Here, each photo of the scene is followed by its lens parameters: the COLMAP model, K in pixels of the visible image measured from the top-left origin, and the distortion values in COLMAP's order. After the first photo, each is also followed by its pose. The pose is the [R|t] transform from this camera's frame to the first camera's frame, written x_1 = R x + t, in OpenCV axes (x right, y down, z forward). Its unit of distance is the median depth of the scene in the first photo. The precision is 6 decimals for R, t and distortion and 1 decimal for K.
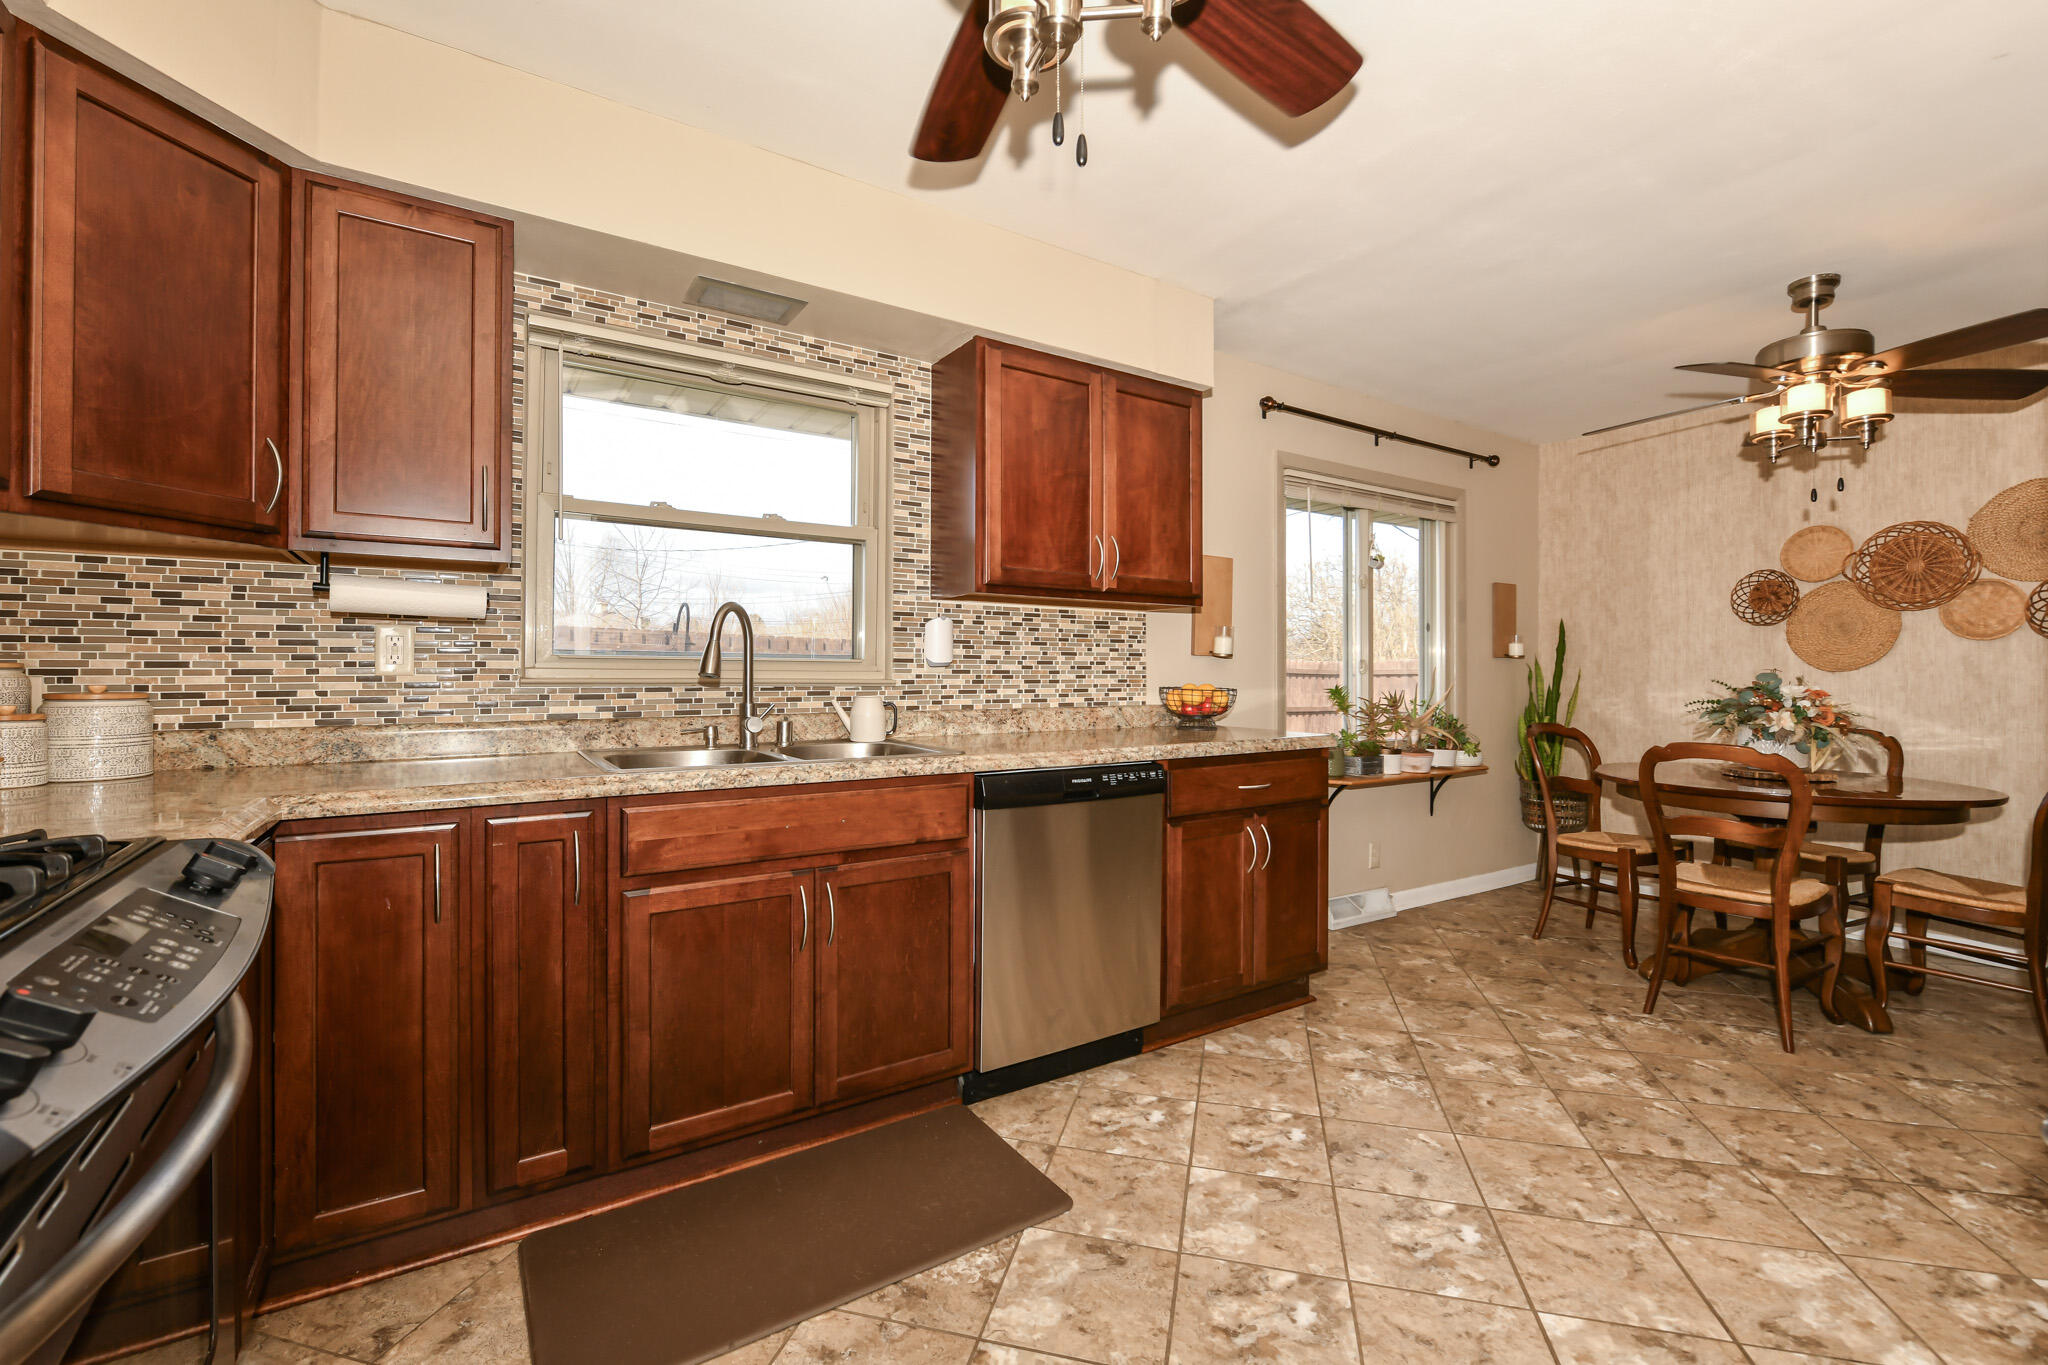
lens RADIAL K [[870.4, 0, 1014.0], [0, 870.4, 670.8], [0, 0, 1]] dist [-0.014024, 0.000960]
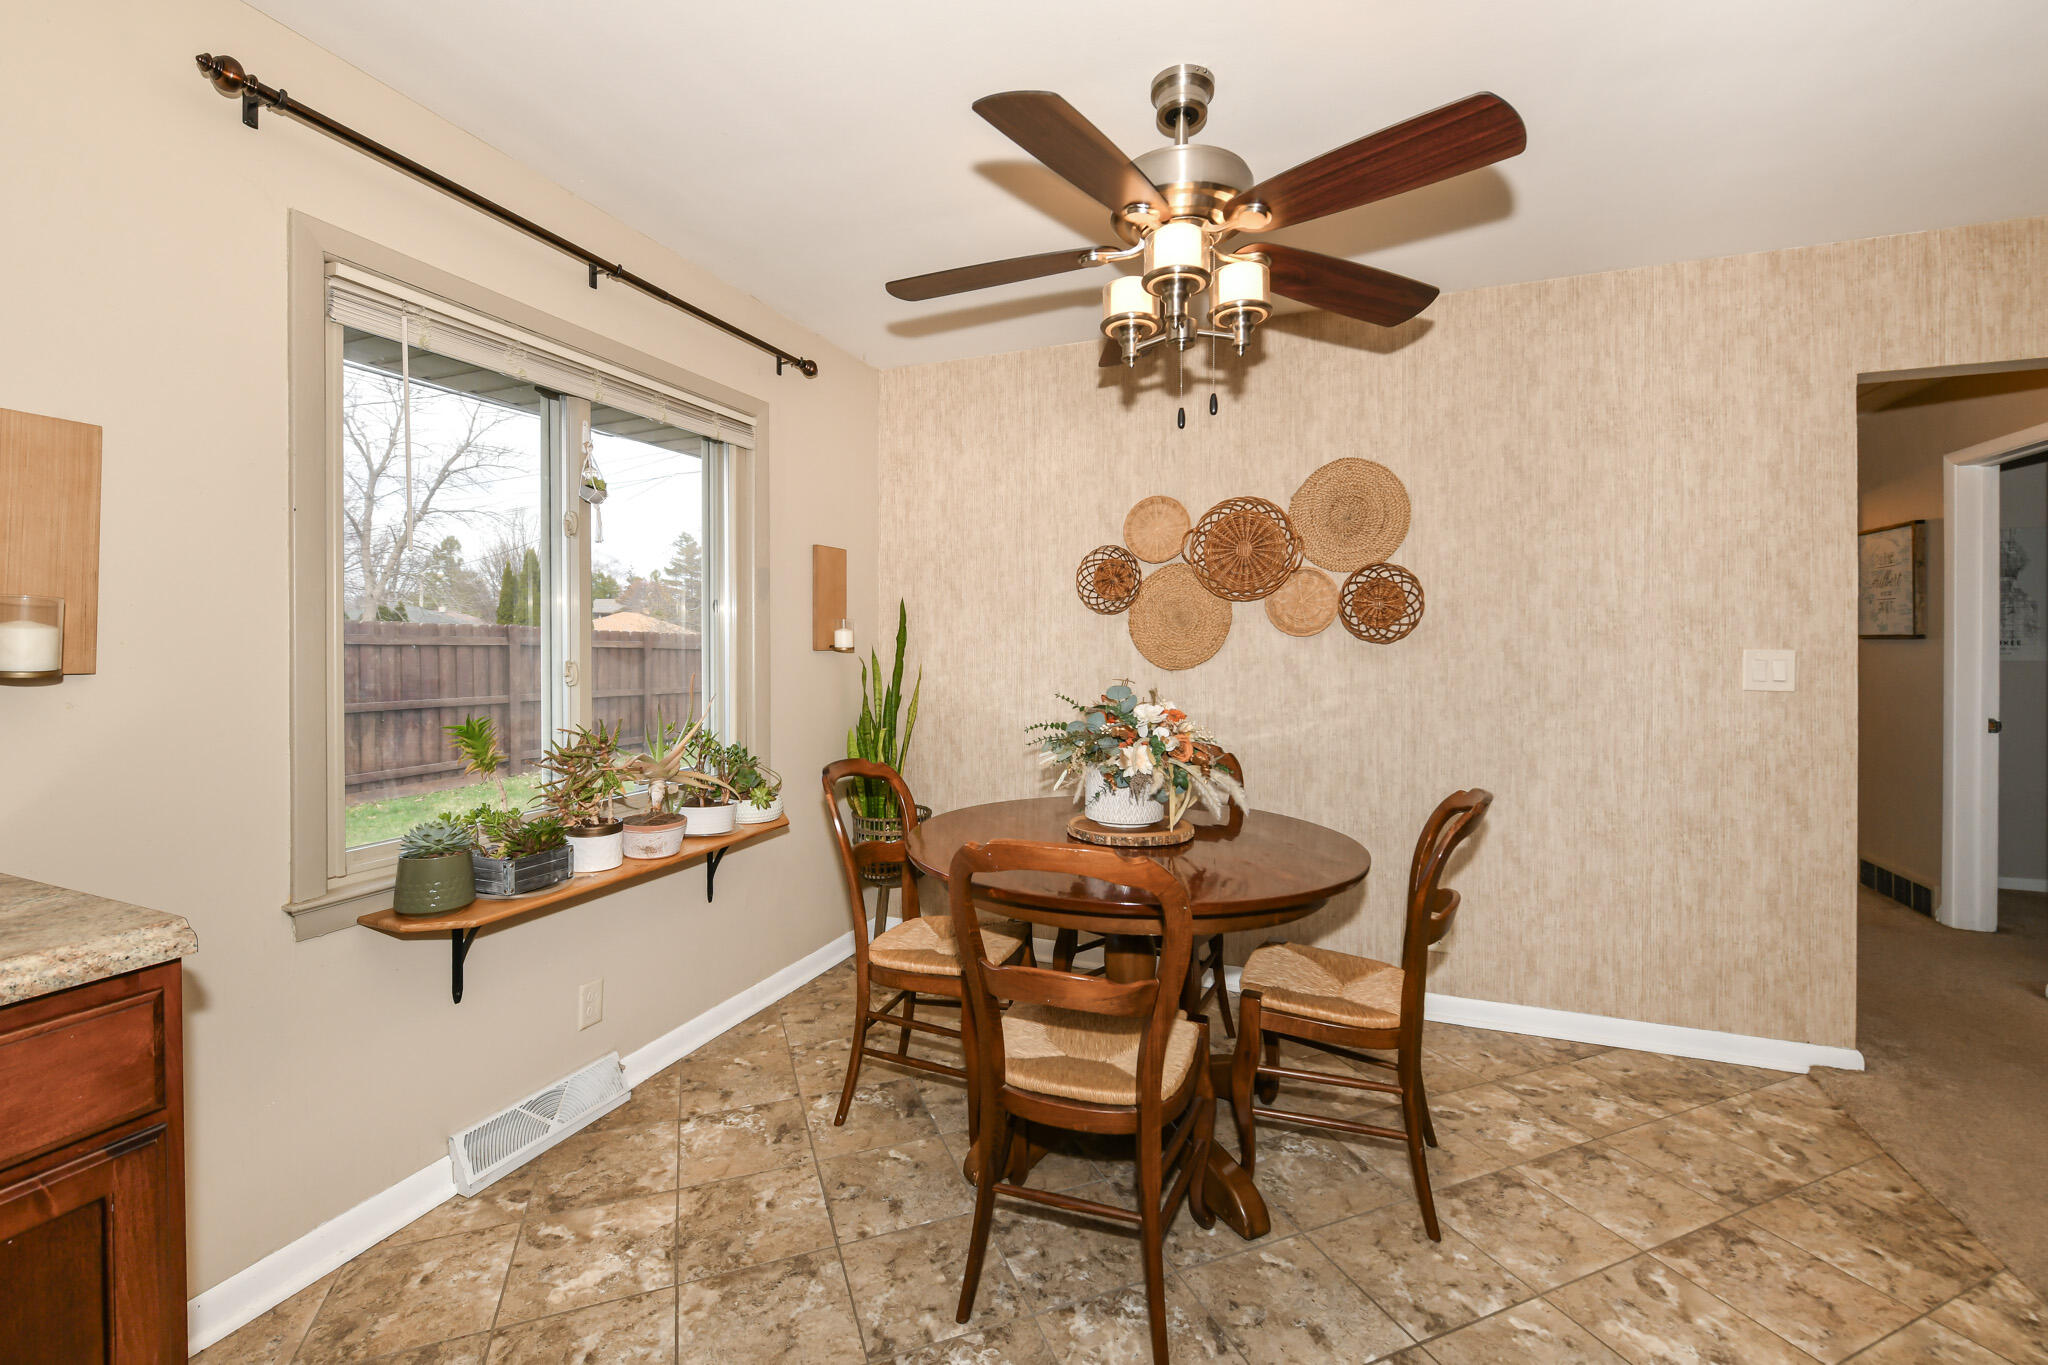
lens RADIAL K [[841.2, 0, 1014.4], [0, 841.2, 646.8], [0, 0, 1]] dist [-0.004396, -0.001052]
pose [[0.811818, -0.005735, 0.583883, 0.430535], [0.000673, 0.999960, 0.008886, -0.036842], [-0.583910, -0.006821, 0.811789, 0.523533]]
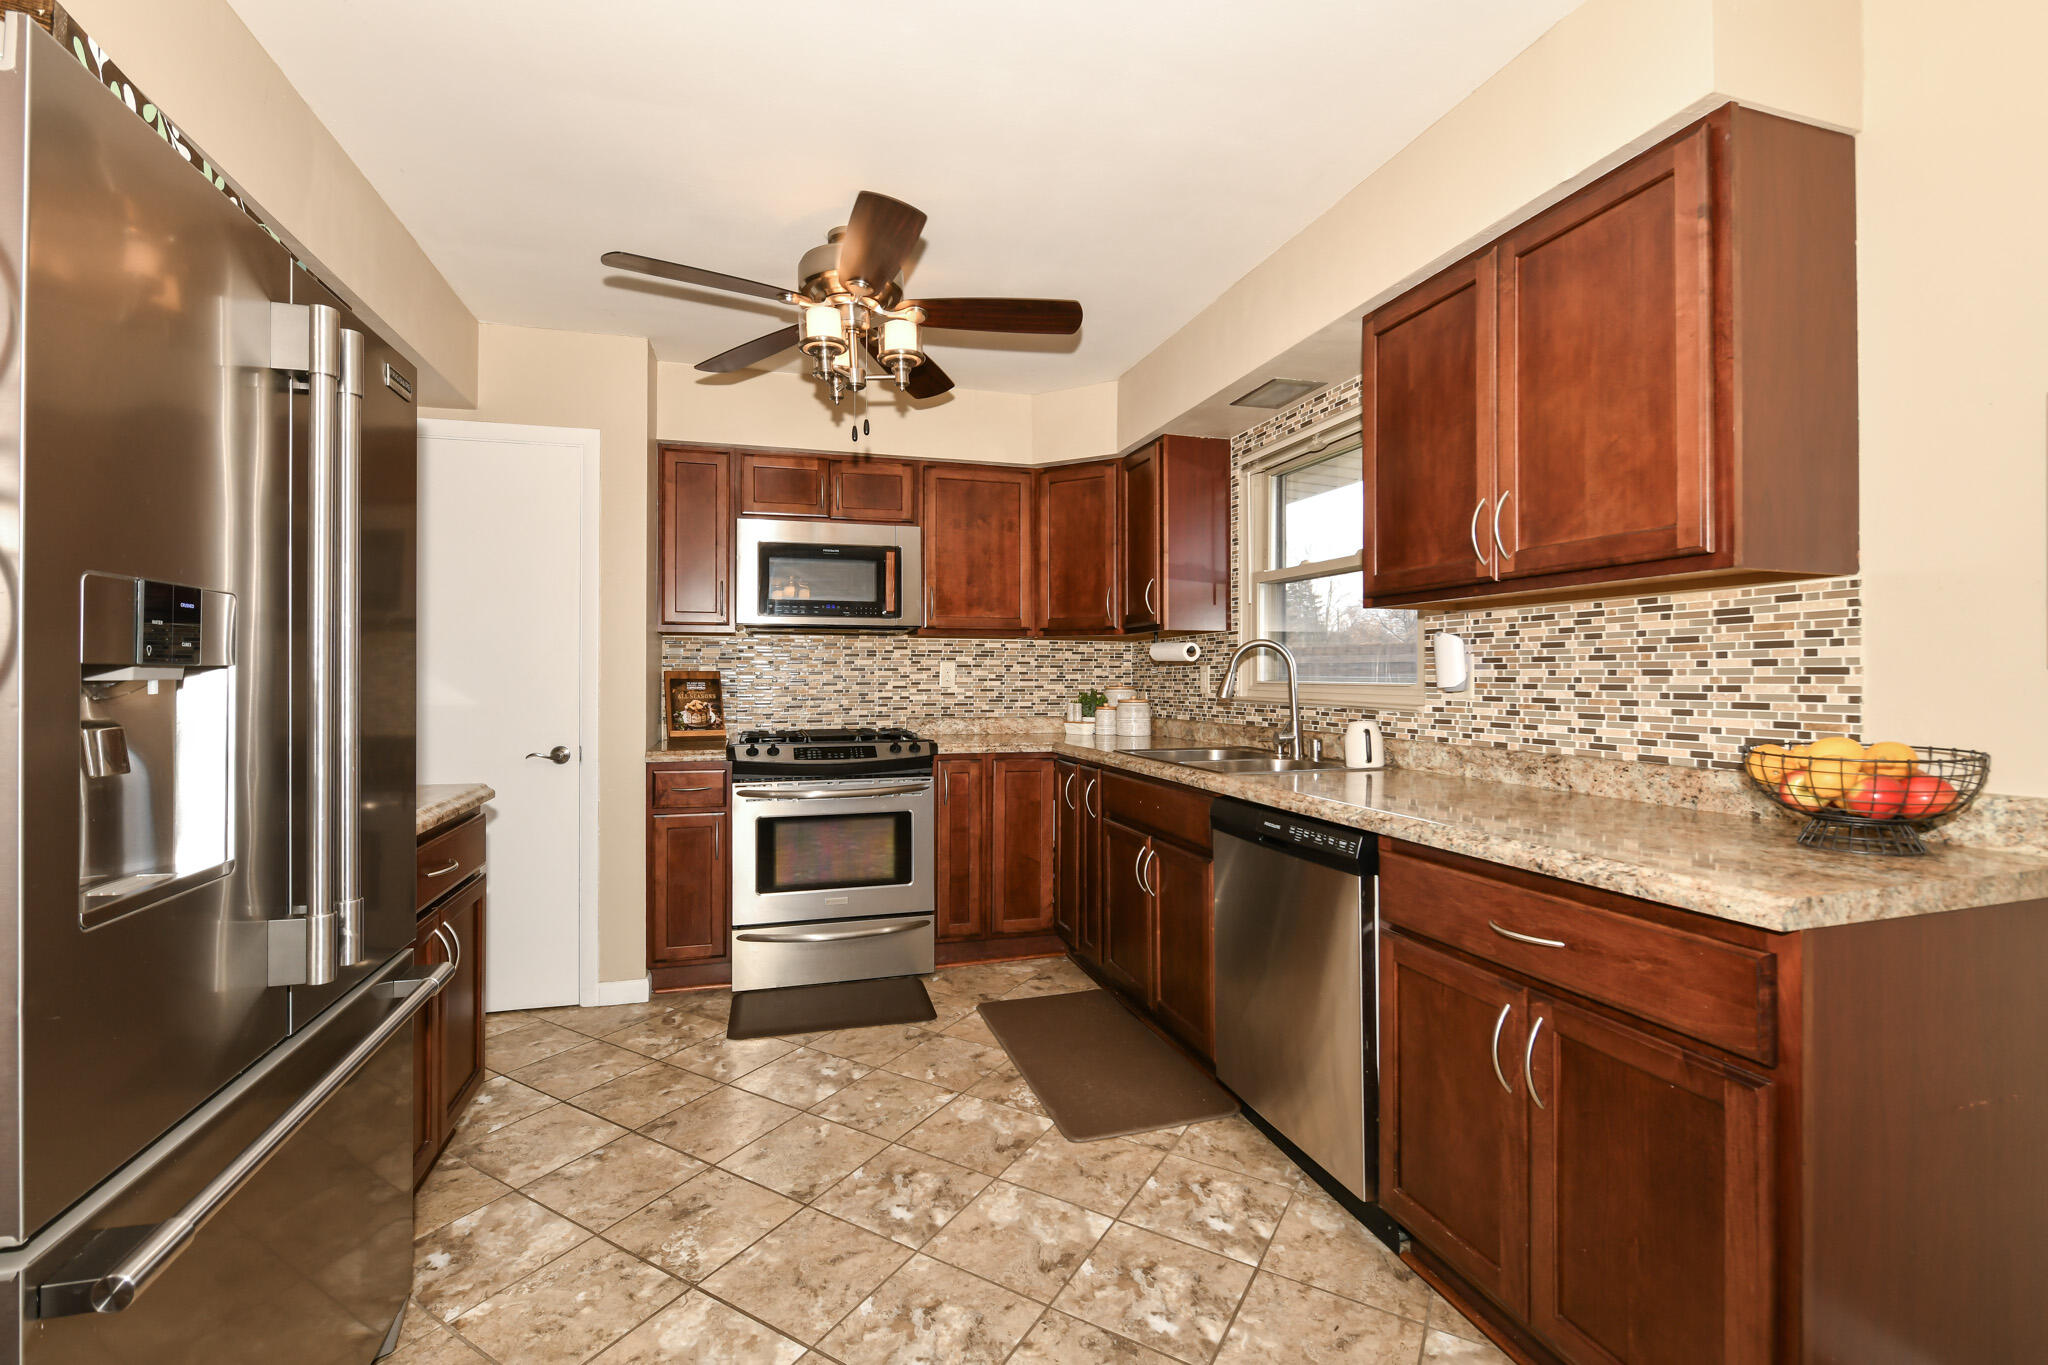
lens RADIAL K [[882.5, 0, 1010.1], [0, 882.5, 672.7], [0, 0, 1]] dist [-0.008850, -0.000344]
pose [[-0.282581, -0.007297, -0.959216, 0.781112], [0.002218, 0.999963, -0.008261, -0.016109], [0.959241, -0.004462, -0.282554, 0.776456]]
